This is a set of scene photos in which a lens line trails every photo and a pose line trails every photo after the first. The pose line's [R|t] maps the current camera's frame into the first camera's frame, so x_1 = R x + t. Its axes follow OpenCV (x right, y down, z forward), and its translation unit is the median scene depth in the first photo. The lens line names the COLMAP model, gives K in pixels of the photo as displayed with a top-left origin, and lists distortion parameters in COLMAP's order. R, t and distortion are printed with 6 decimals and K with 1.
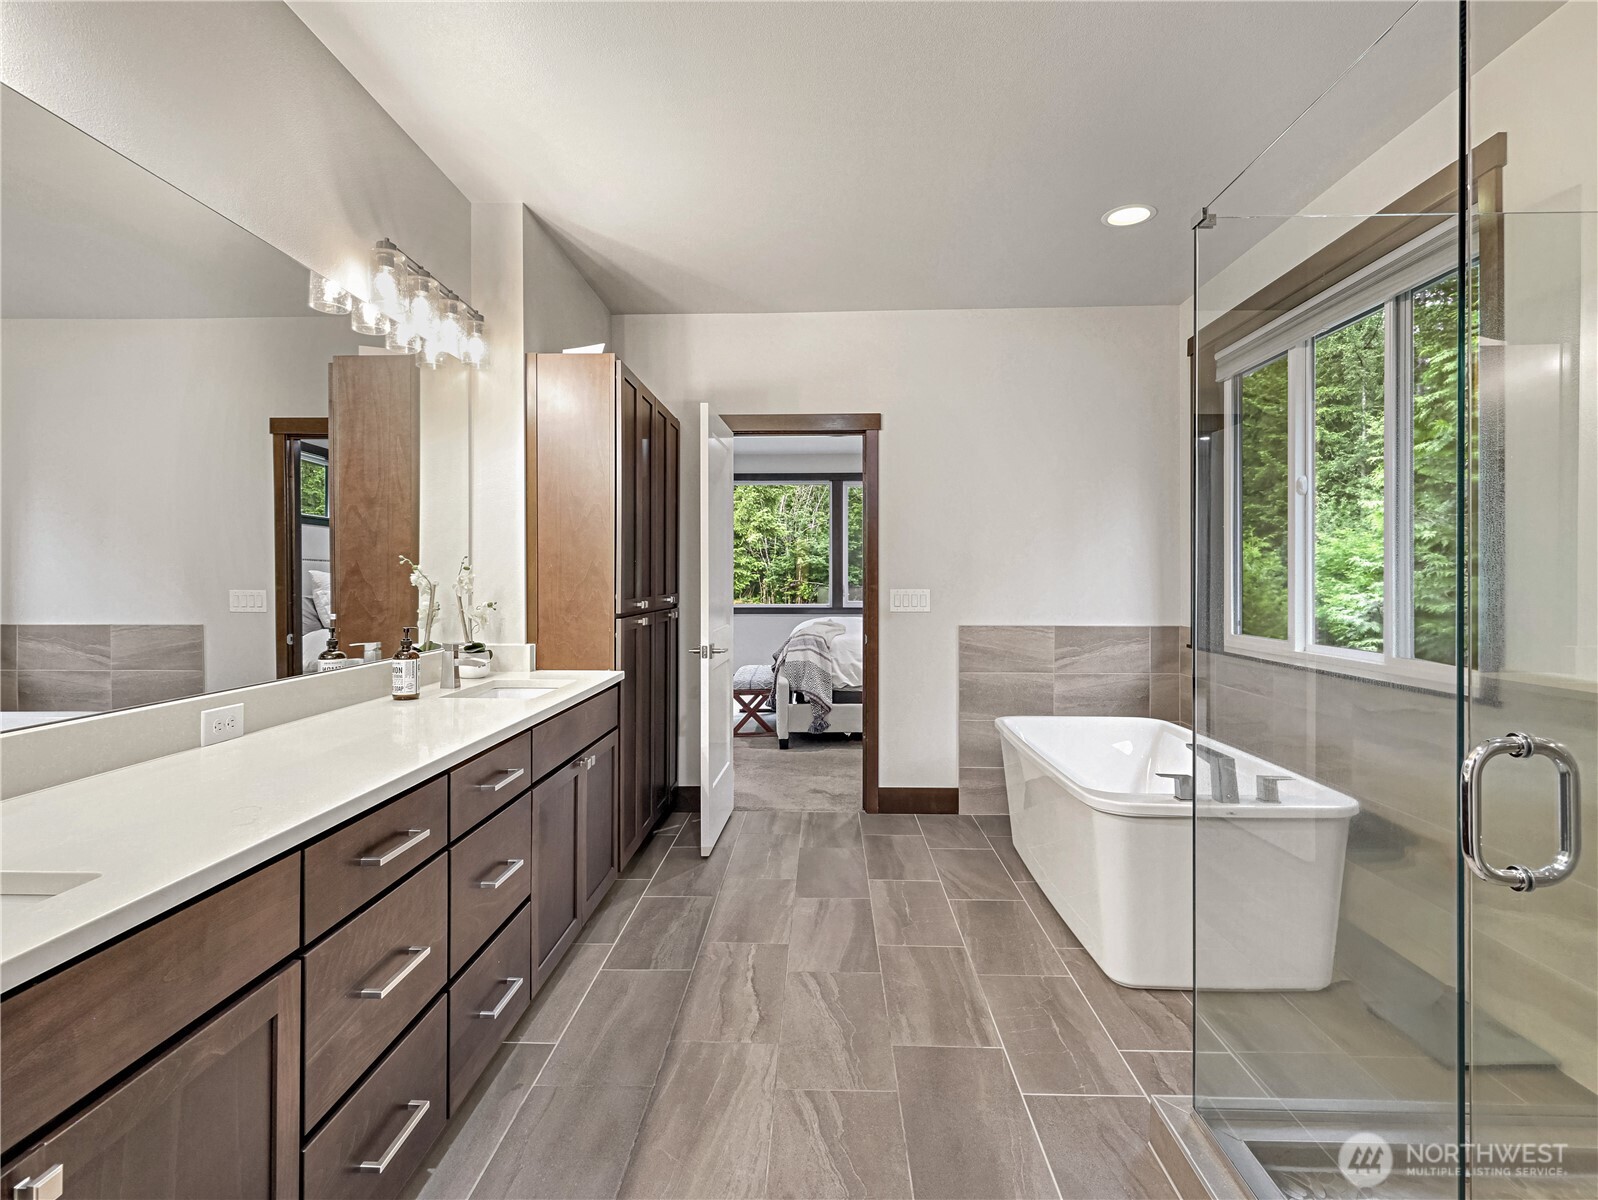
lens RADIAL K [[814.3, 0, 799.0], [0, 814.3, 600.0], [0, 0, 1]] dist [0.000044, 0.000000]
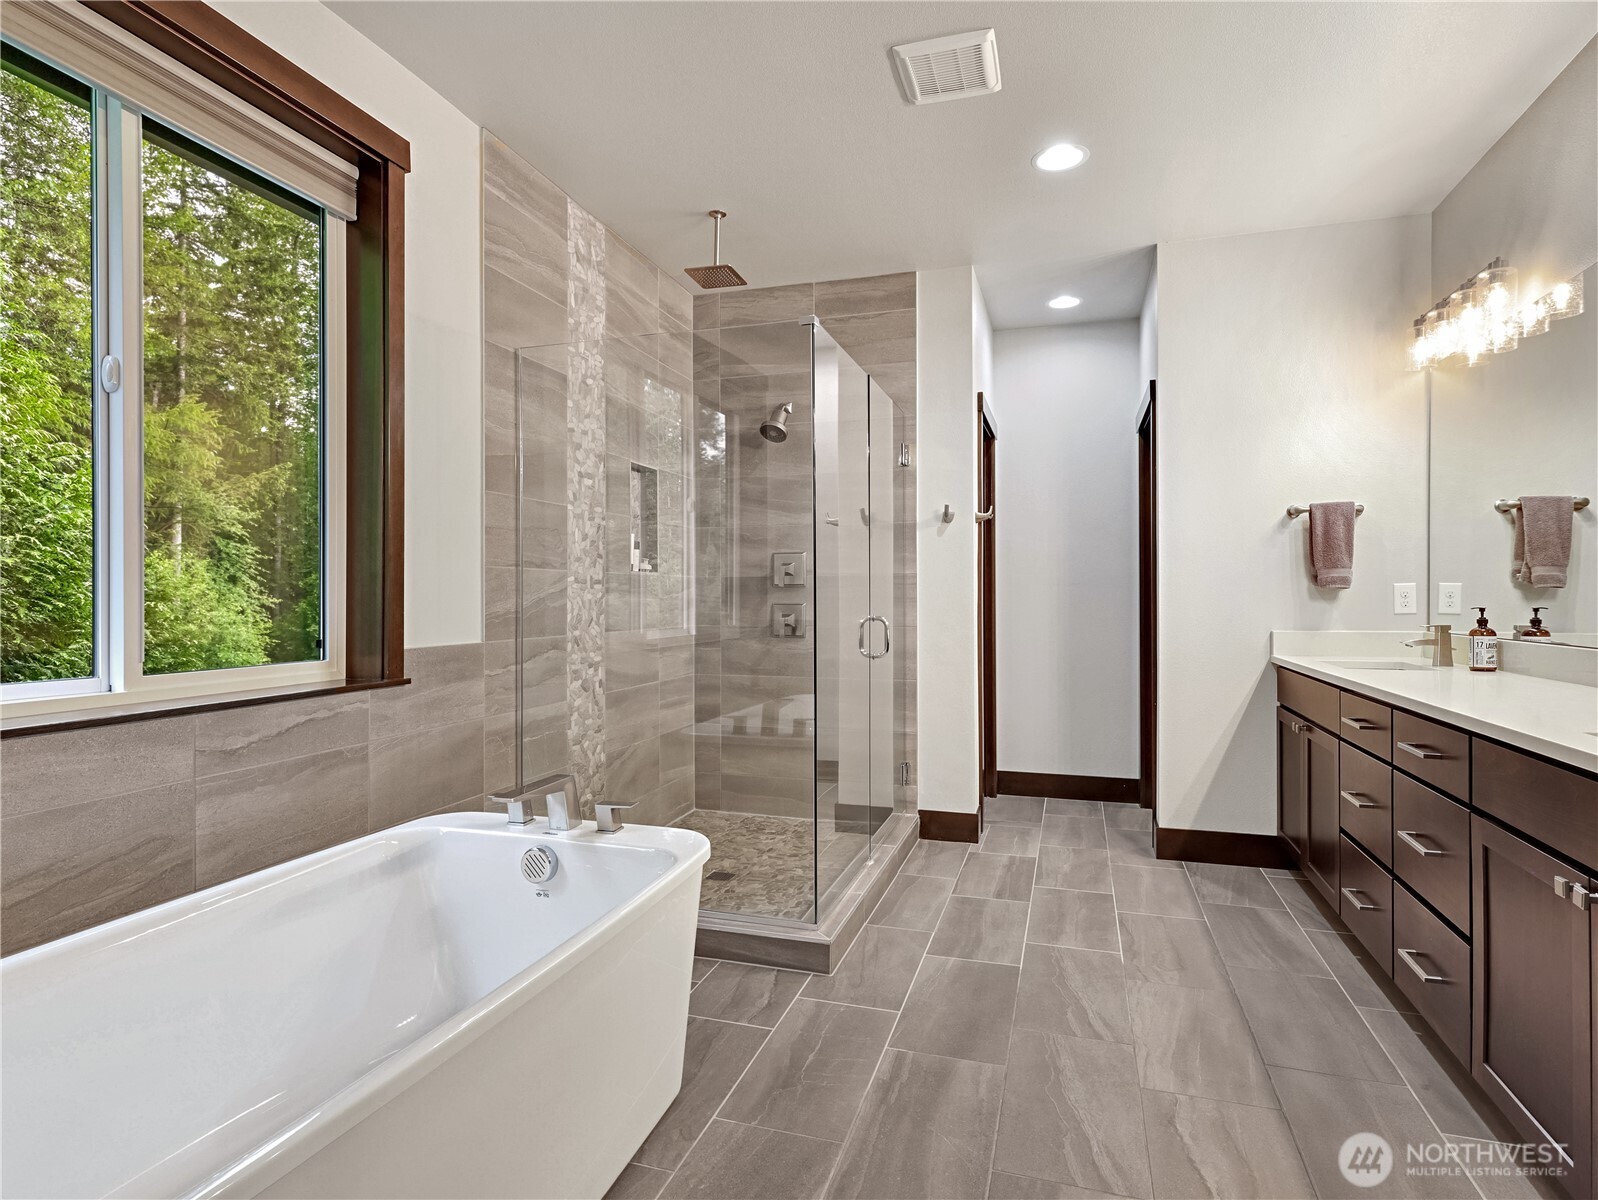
lens RADIAL K [[879.9, 0, 799.0], [0, 879.9, 600.0], [0, 0, 1]] dist [0.000337, 0.000062]
pose [[-0.963175, 0.000848, 0.268876, 0.069977], [0.008220, 0.999621, 0.026291, 0.000866], [-0.268751, 0.027532, -0.962816, 1.923226]]
